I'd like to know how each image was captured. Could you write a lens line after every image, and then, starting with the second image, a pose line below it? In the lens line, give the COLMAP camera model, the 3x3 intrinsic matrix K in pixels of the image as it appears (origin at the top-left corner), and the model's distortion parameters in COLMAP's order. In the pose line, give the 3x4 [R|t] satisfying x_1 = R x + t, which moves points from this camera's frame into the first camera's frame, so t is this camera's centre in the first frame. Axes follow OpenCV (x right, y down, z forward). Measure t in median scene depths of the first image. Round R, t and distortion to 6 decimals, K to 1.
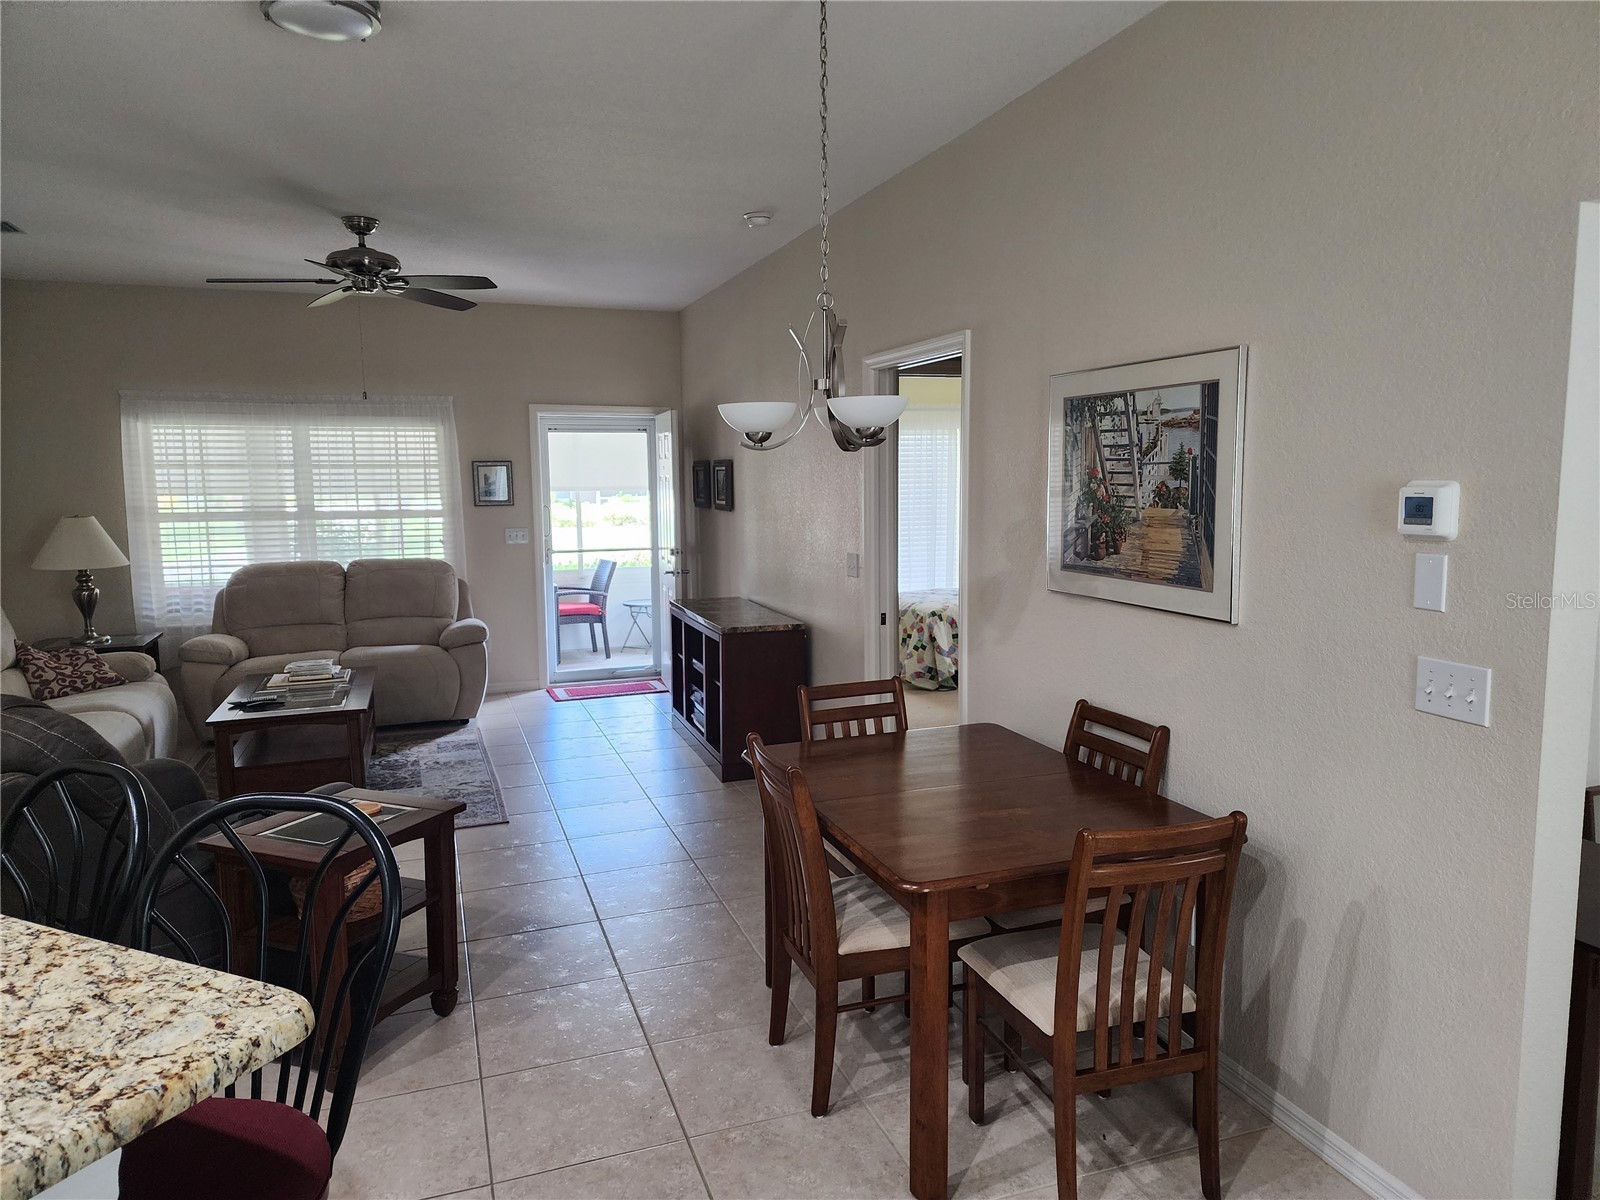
lens RADIAL K [[1069.9, 0, 809.6], [0, 1069.9, 595.0], [0, 0, 1]] dist [0.083328, -0.074641]
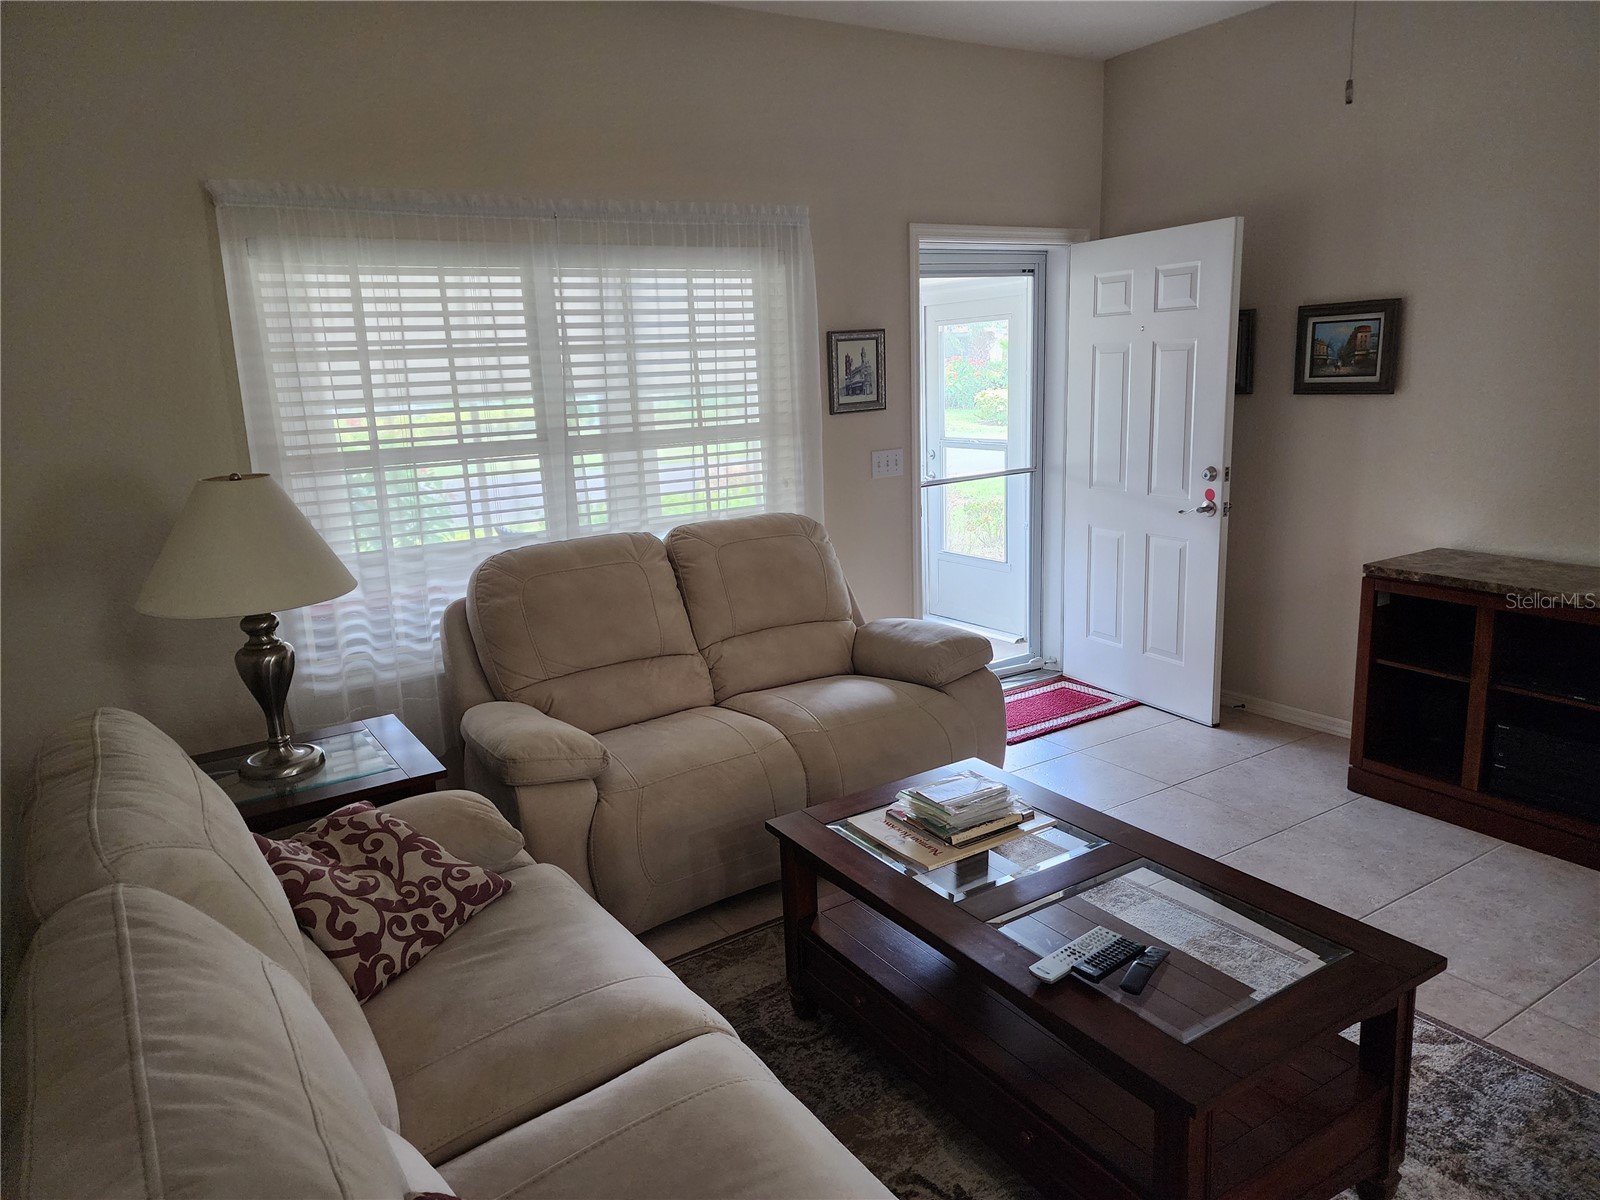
lens RADIAL K [[1069.9, 0, 794.9], [0, 1069.9, 600.4], [0, 0, 1]] dist [0.083328, -0.074641]
pose [[0.975798, -0.081691, 0.202840, -0.547281], [0.061577, 0.992714, 0.103574, -0.054913], [-0.209824, -0.088578, 0.973719, 0.550189]]
